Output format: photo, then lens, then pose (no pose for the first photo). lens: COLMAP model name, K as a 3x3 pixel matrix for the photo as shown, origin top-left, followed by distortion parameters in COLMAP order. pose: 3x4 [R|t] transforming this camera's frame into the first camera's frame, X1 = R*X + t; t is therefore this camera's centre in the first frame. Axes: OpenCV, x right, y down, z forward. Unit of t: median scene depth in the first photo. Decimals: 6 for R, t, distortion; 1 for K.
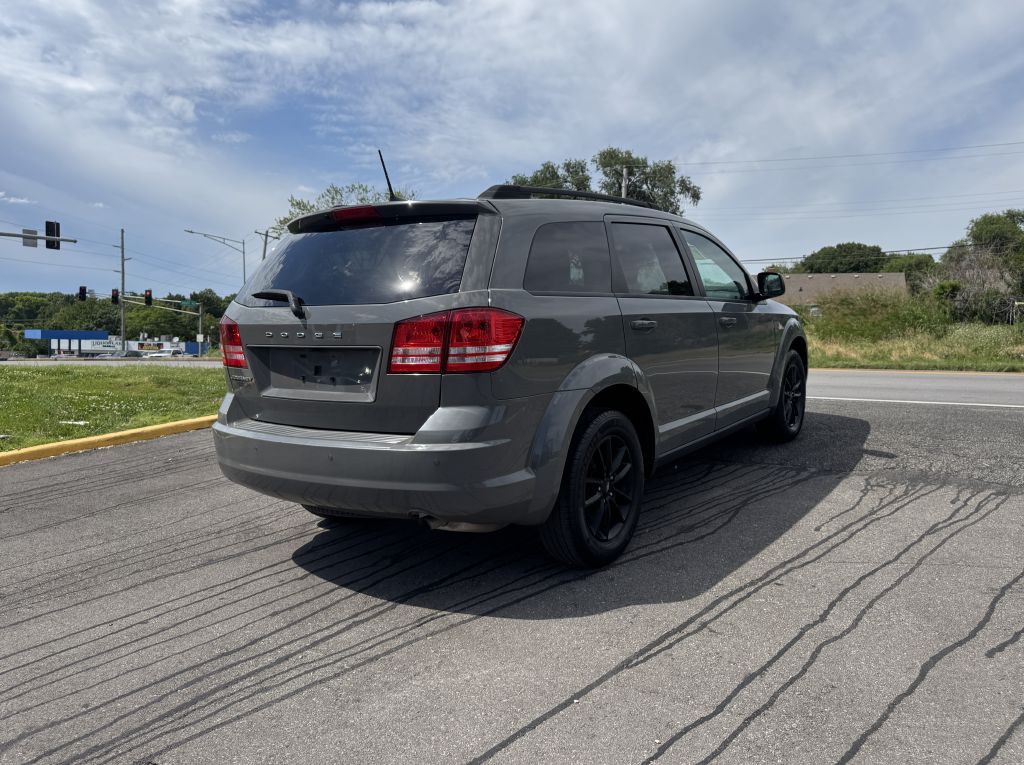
lens RADIAL K [[773.8, 0, 536.0], [0, 773.8, 367.2], [0, 0, 1]] dist [0.001475, -0.000477]
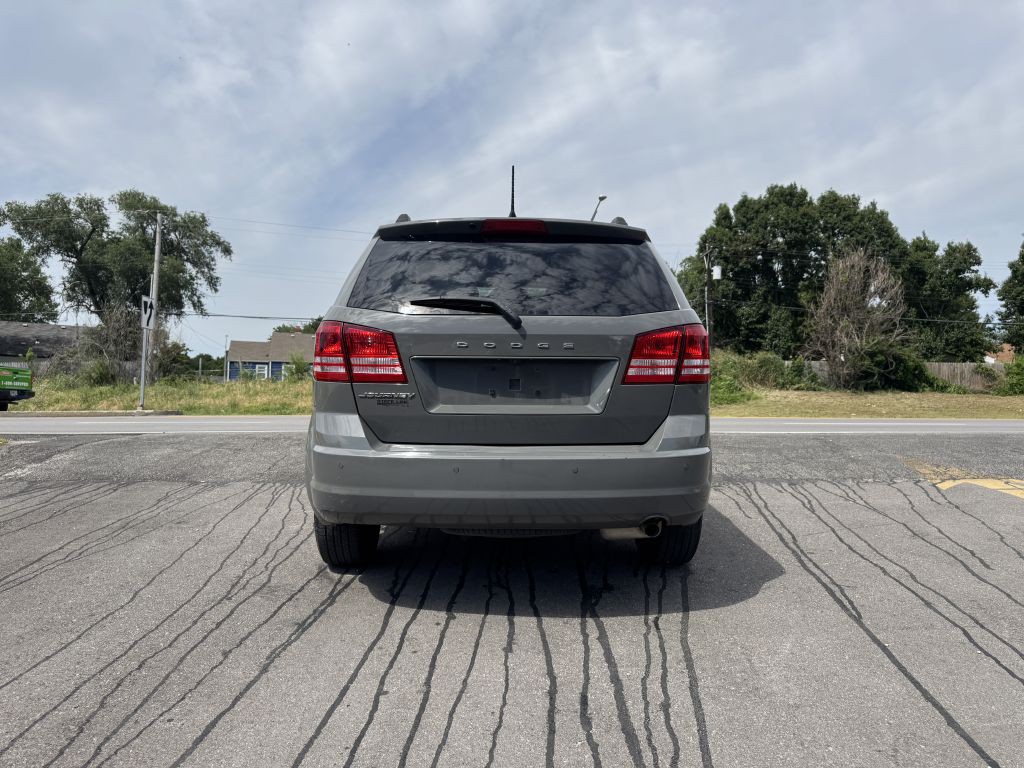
lens RADIAL K [[730.2, 0, 508.2], [0, 730.2, 386.8], [0, 0, 1]] dist [0.021962, -0.025169]
pose [[0.811816, 0.013363, 0.583761, -0.878234], [0.015169, 0.998918, -0.043961, 0.050765], [-0.583717, 0.044544, 0.810735, 0.305155]]
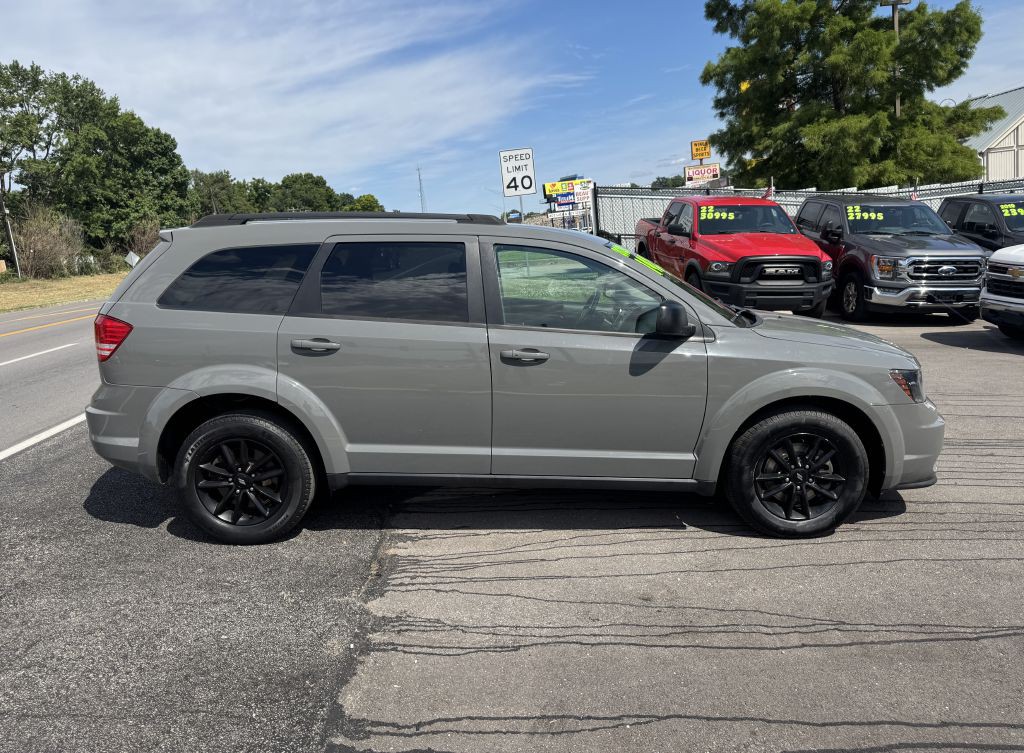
lens RADIAL K [[744.7, 0, 506.1], [0, 744.7, 376.3], [0, 0, 1]] dist [0.002033, -0.005555]
pose [[-0.564587, -0.110811, 0.817901, -1.309338], [0.125050, 0.968023, 0.217471, -0.345091], [-0.815845, 0.225060, -0.532677, 2.619522]]
